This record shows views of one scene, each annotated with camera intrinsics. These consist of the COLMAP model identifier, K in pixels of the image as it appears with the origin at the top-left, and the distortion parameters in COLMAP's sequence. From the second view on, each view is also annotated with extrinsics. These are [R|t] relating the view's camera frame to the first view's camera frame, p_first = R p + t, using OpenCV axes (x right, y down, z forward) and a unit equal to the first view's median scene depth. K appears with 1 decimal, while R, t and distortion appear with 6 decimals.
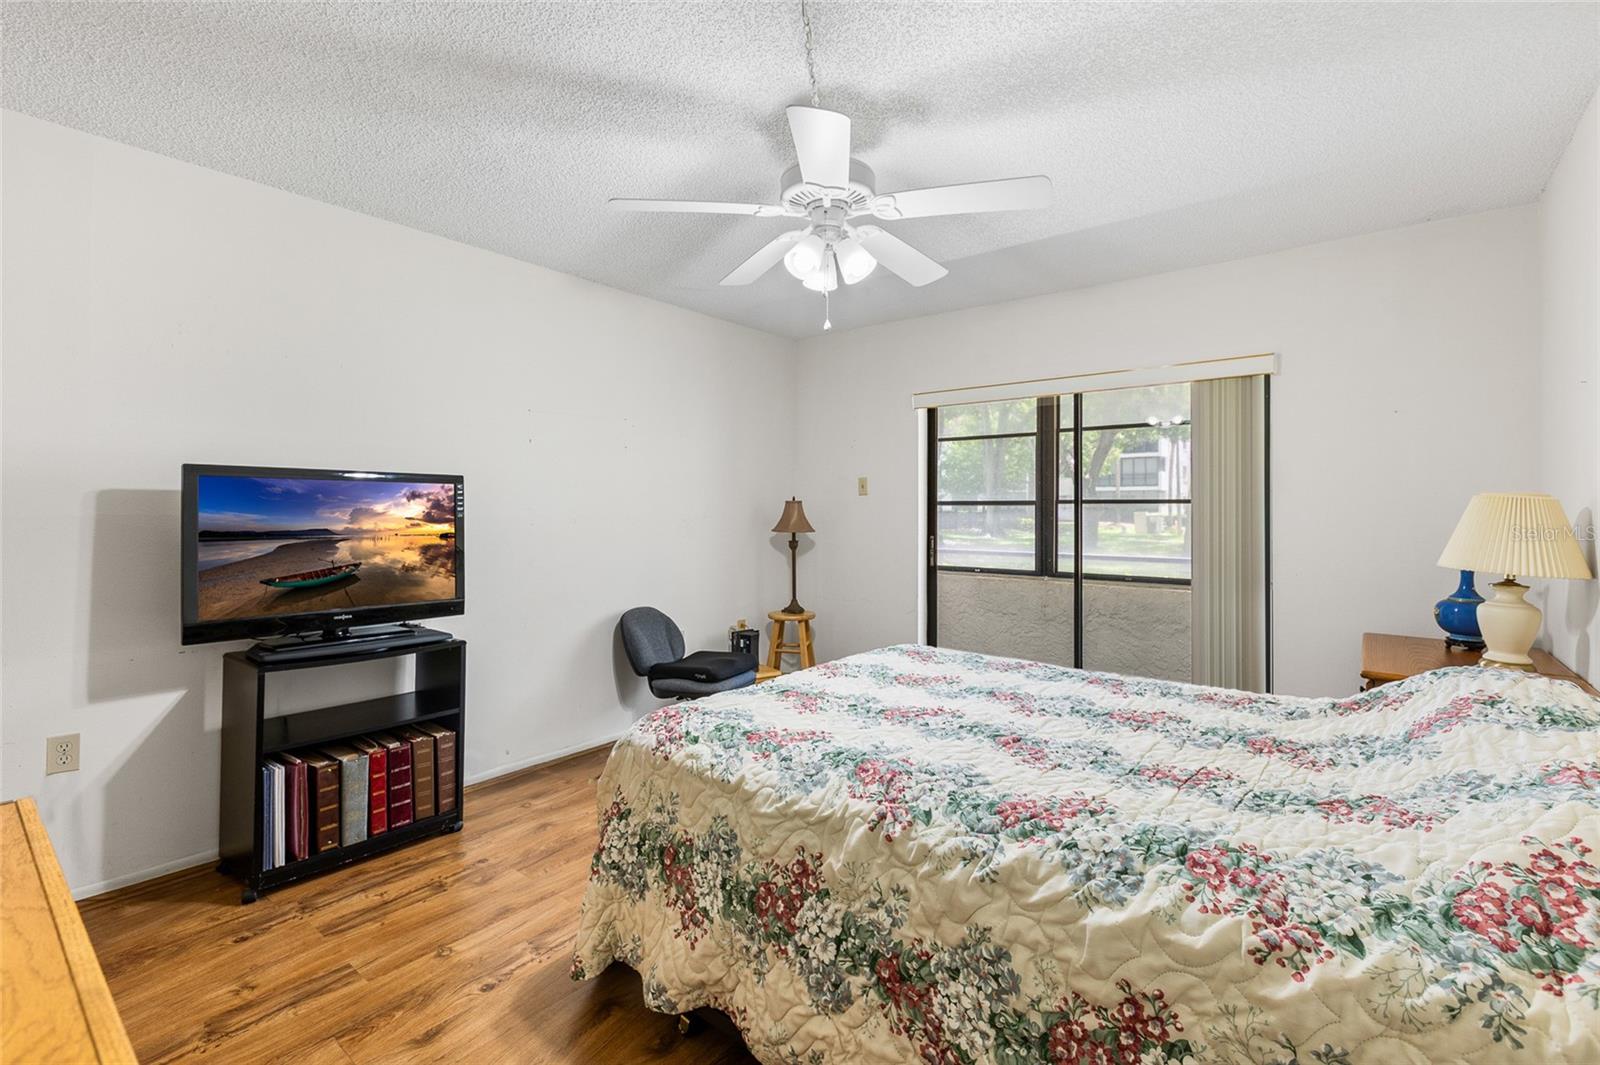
lens RADIAL K [[721.5, 0, 772.9], [0, 721.5, 521.2], [0, 0, 1]] dist [-0.000550, -0.000633]
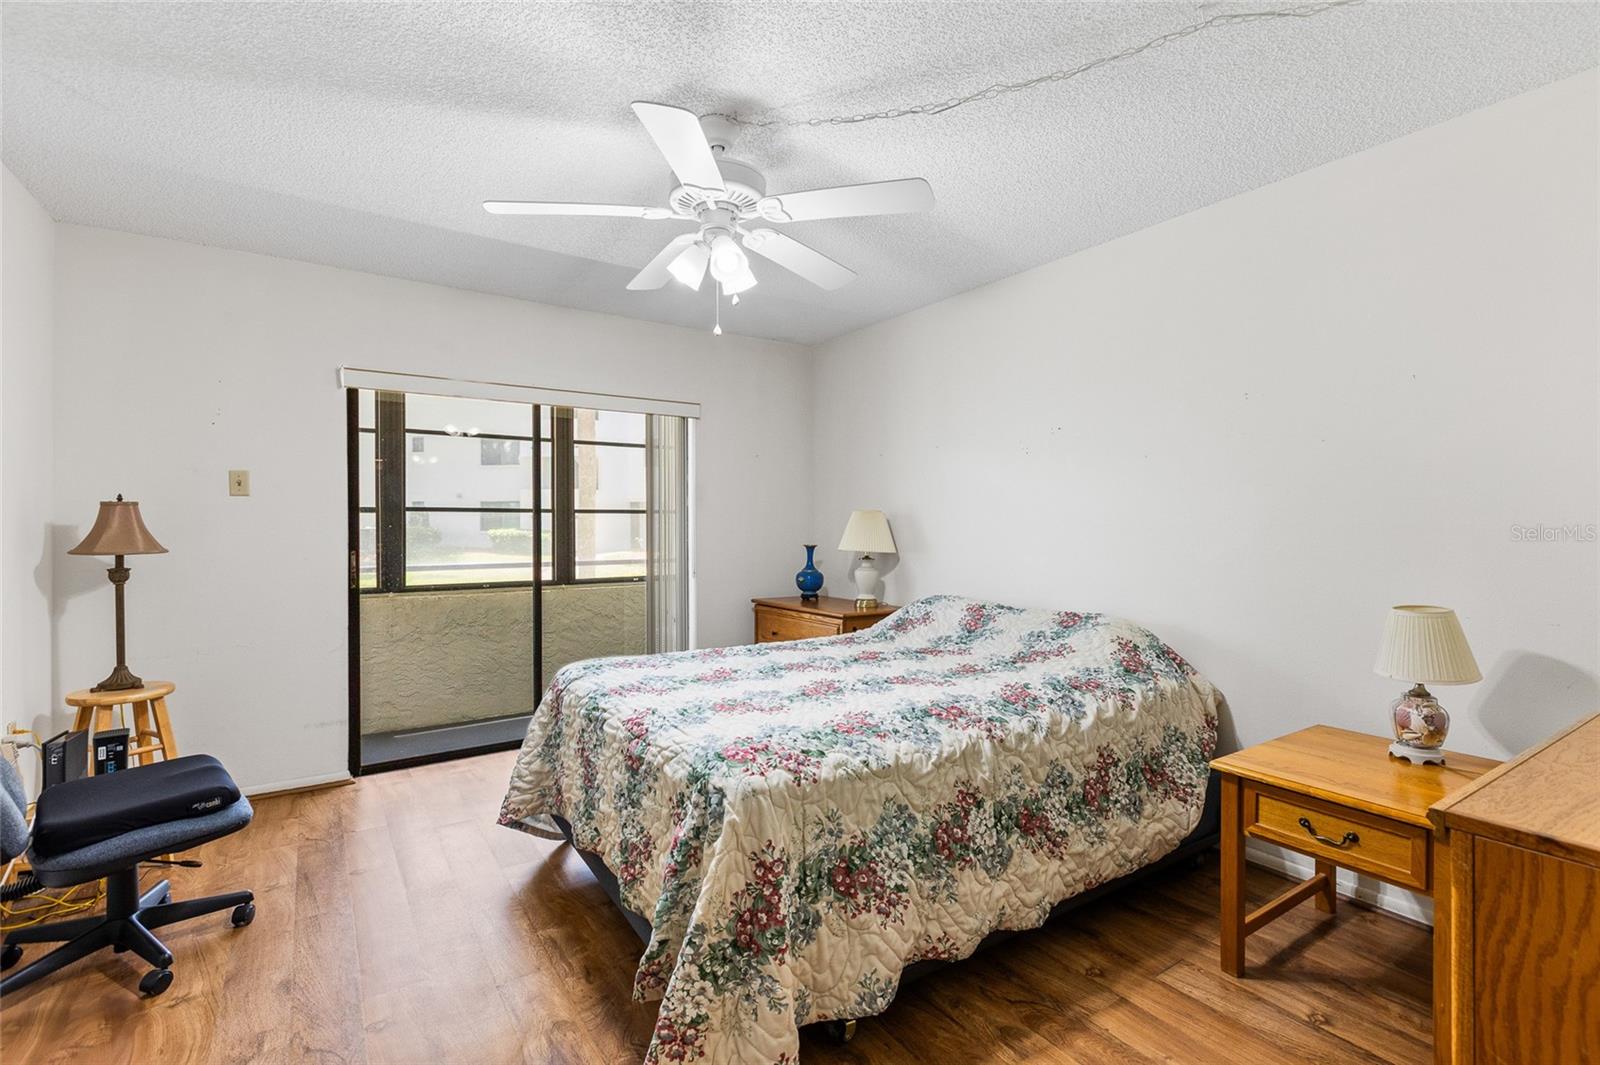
lens RADIAL K [[721.5, 0, 837.2], [0, 721.5, 540.3], [0, 0, 1]] dist [-0.000550, -0.000633]
pose [[0.268117, -0.026714, 0.963016, -1.148824], [0.012197, 0.999629, 0.024333, -0.009303], [-0.963309, 0.005222, 0.268344, 0.791976]]
